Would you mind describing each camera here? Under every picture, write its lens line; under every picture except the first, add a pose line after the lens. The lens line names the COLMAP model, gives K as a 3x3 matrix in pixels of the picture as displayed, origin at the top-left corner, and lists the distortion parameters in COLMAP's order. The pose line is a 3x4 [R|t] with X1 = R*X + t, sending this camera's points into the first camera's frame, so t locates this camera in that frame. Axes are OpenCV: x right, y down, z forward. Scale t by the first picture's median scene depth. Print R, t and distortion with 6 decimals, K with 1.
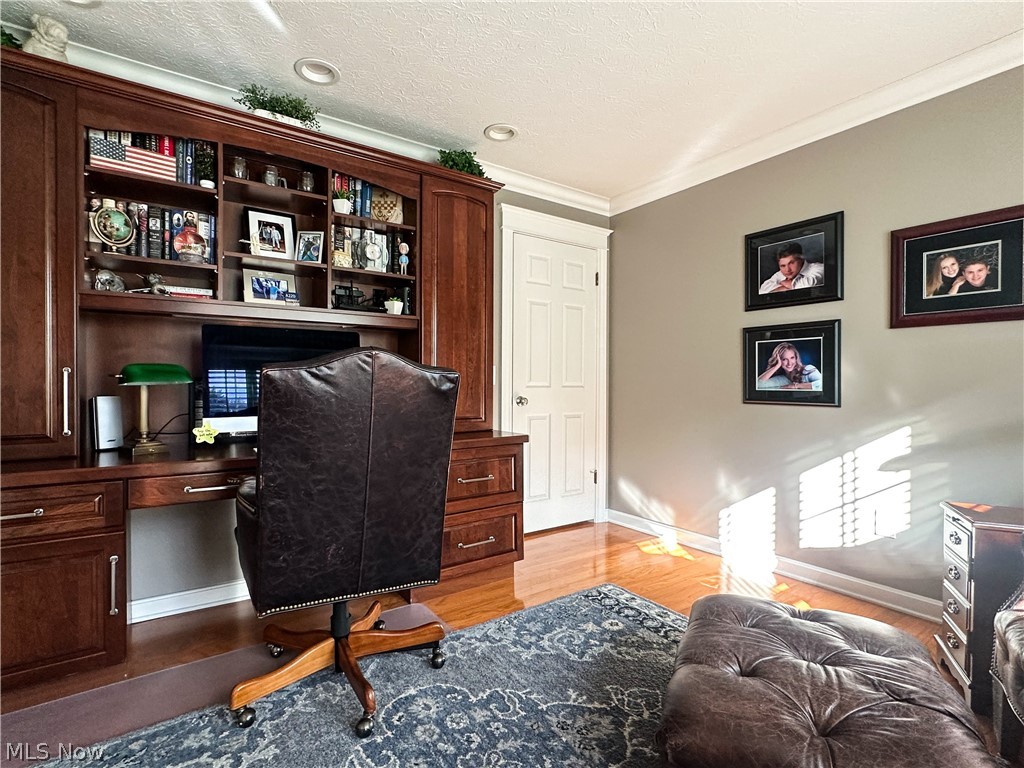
lens RADIAL K [[533.4, 0, 513.4], [0, 533.4, 384.5], [0, 0, 1]] dist [-0.004441, -0.000441]
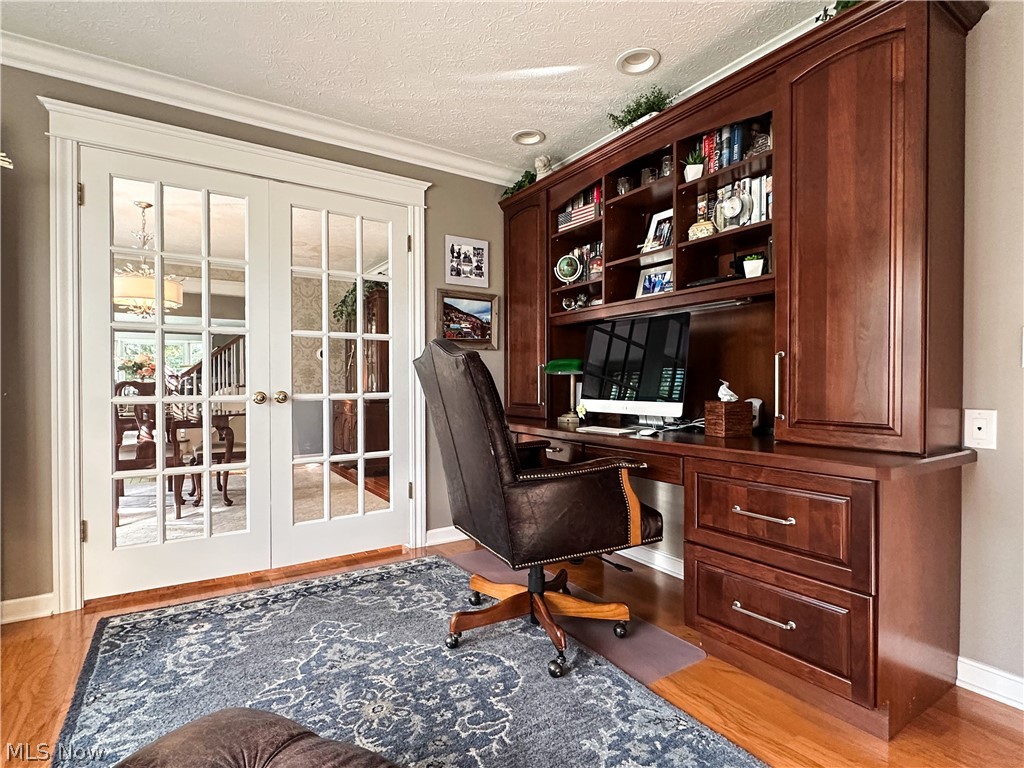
lens RADIAL K [[533.4, 0, 515.6], [0, 533.4, 384.5], [0, 0, 1]] dist [-0.004441, -0.000441]
pose [[-0.074502, 0.000460, -0.997221, 0.669383], [-0.003543, 0.999993, 0.000726, 0.025376], [0.997215, 0.003587, -0.074500, 0.860808]]
